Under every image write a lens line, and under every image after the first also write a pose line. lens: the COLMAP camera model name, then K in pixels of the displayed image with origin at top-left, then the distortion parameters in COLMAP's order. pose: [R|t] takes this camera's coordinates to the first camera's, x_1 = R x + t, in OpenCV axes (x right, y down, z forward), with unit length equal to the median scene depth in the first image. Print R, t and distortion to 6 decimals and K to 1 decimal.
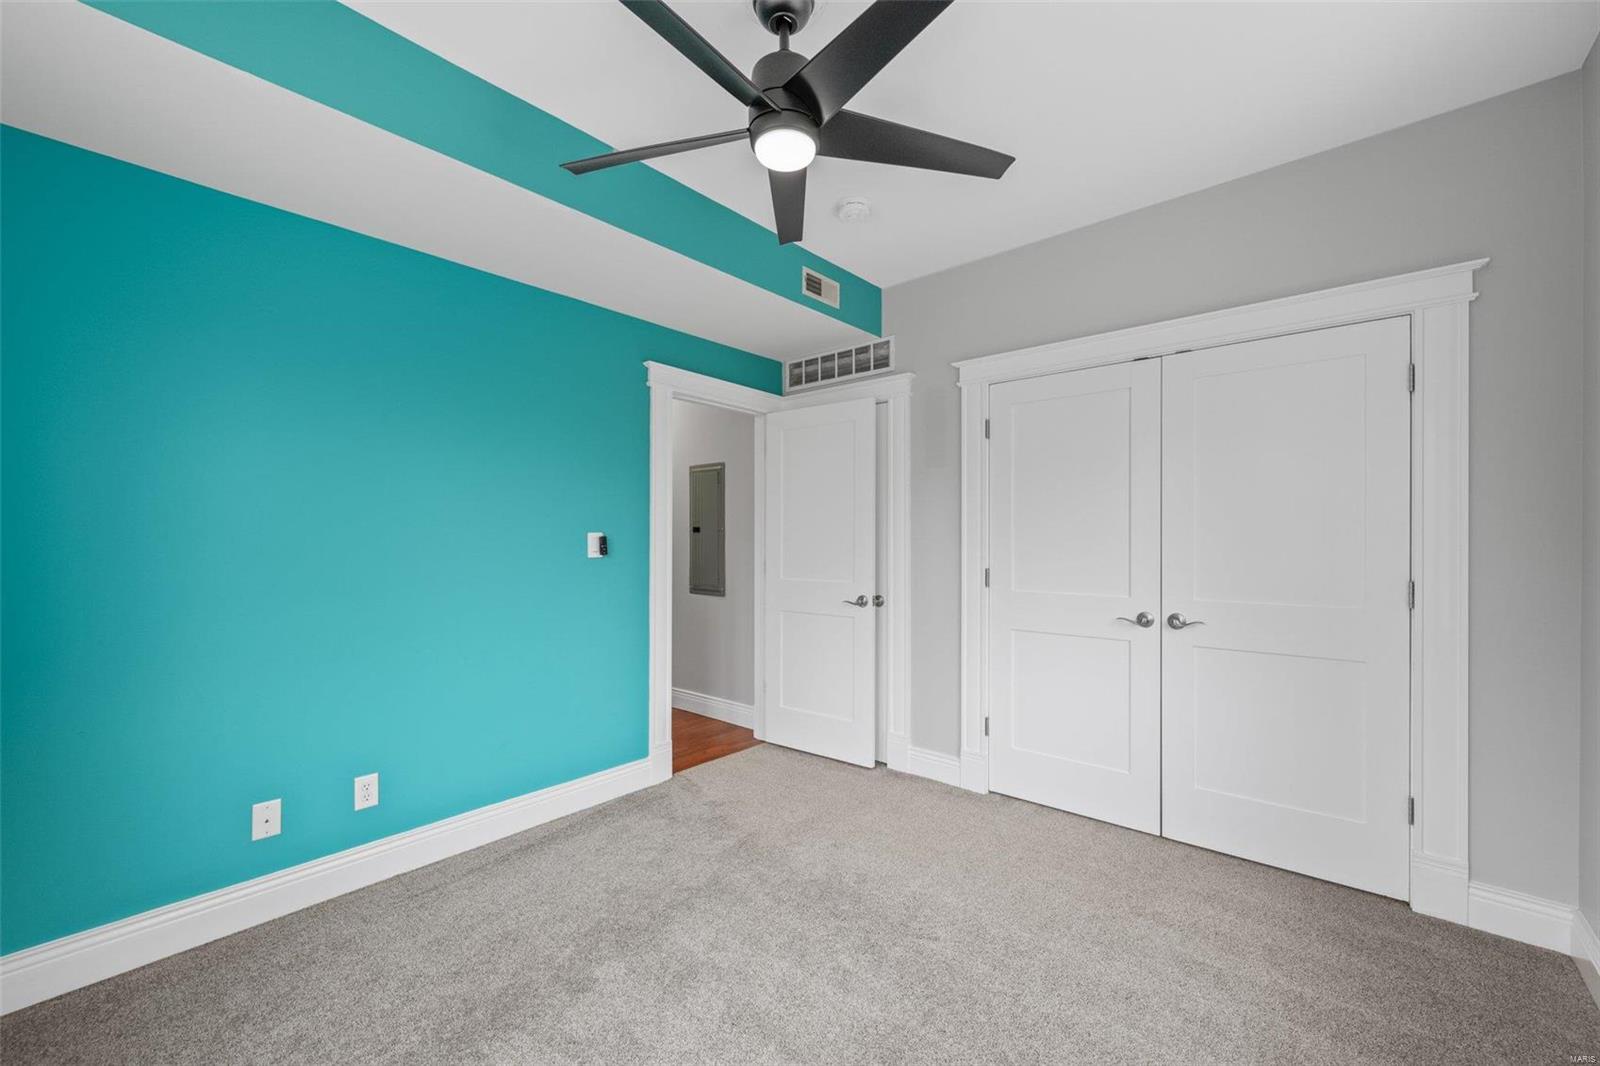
lens RADIAL K [[631.7, 0, 801.5], [0, 631.7, 542.7], [0, 0, 1]] dist [-0.001759, 0.001553]
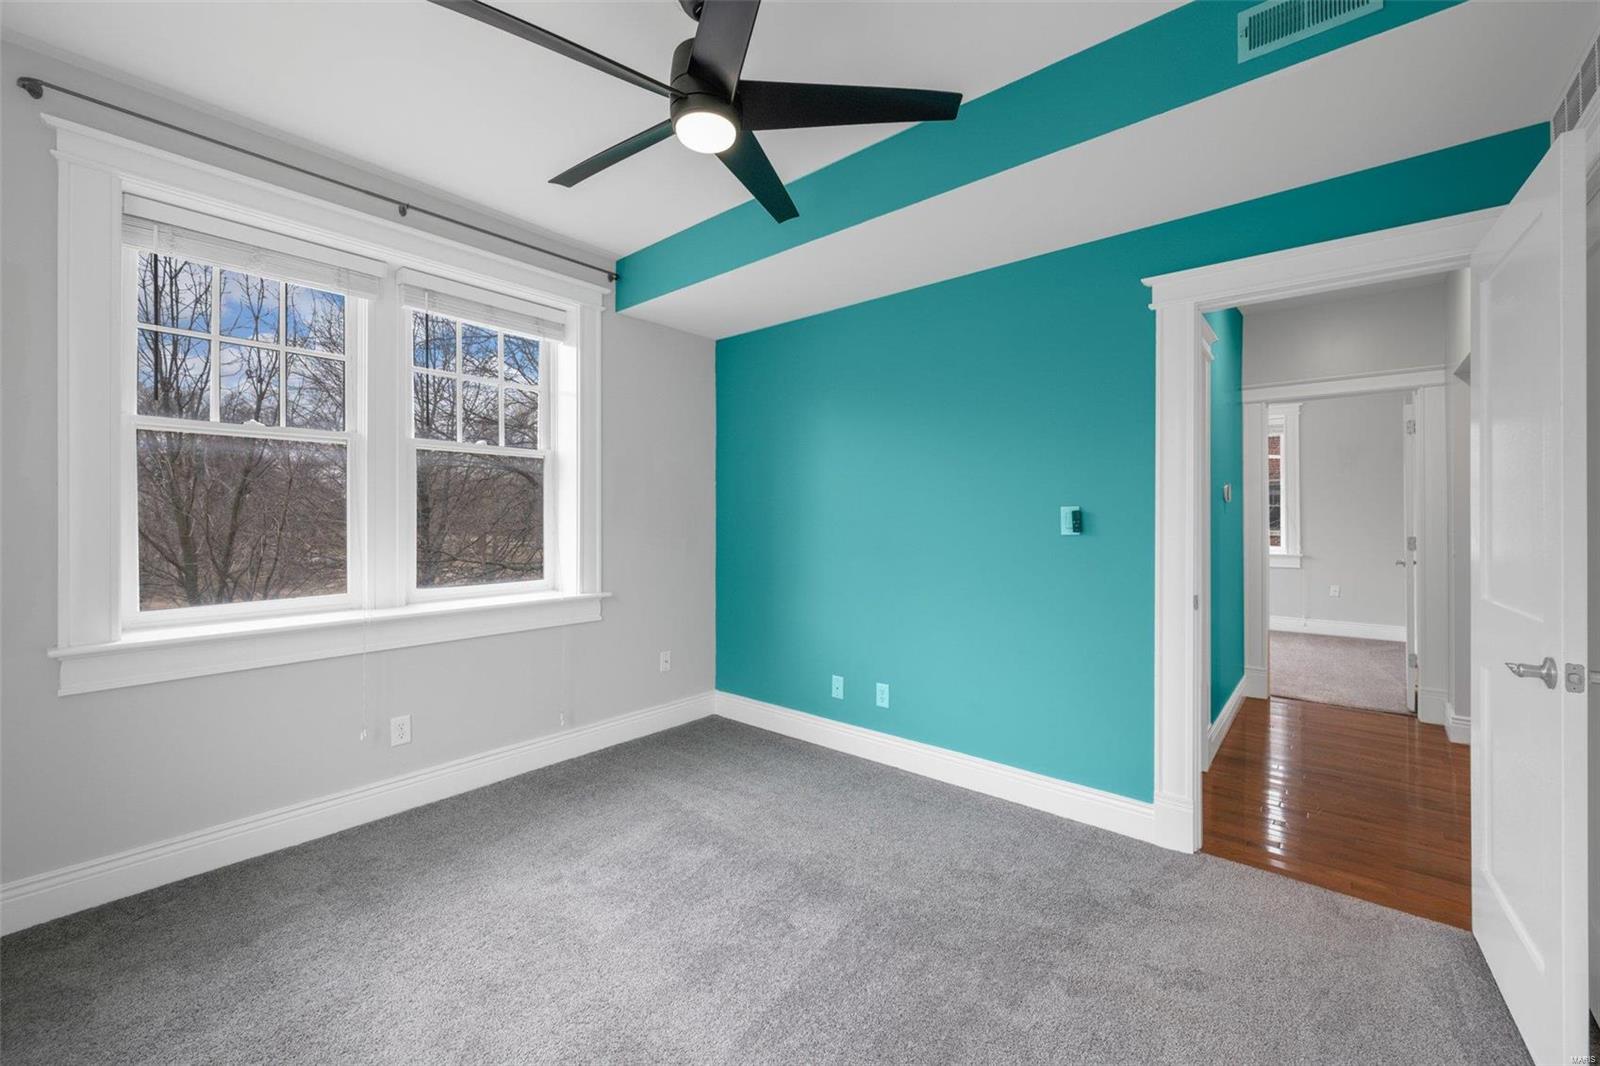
lens RADIAL K [[631.7, 0, 807.8], [0, 631.7, 511.1], [0, 0, 1]] dist [-0.001759, 0.001553]
pose [[0.012142, -0.007326, -0.999899, 0.565331], [0.002258, 0.999971, -0.007299, -0.004062], [0.999924, -0.002169, 0.012158, 0.647219]]
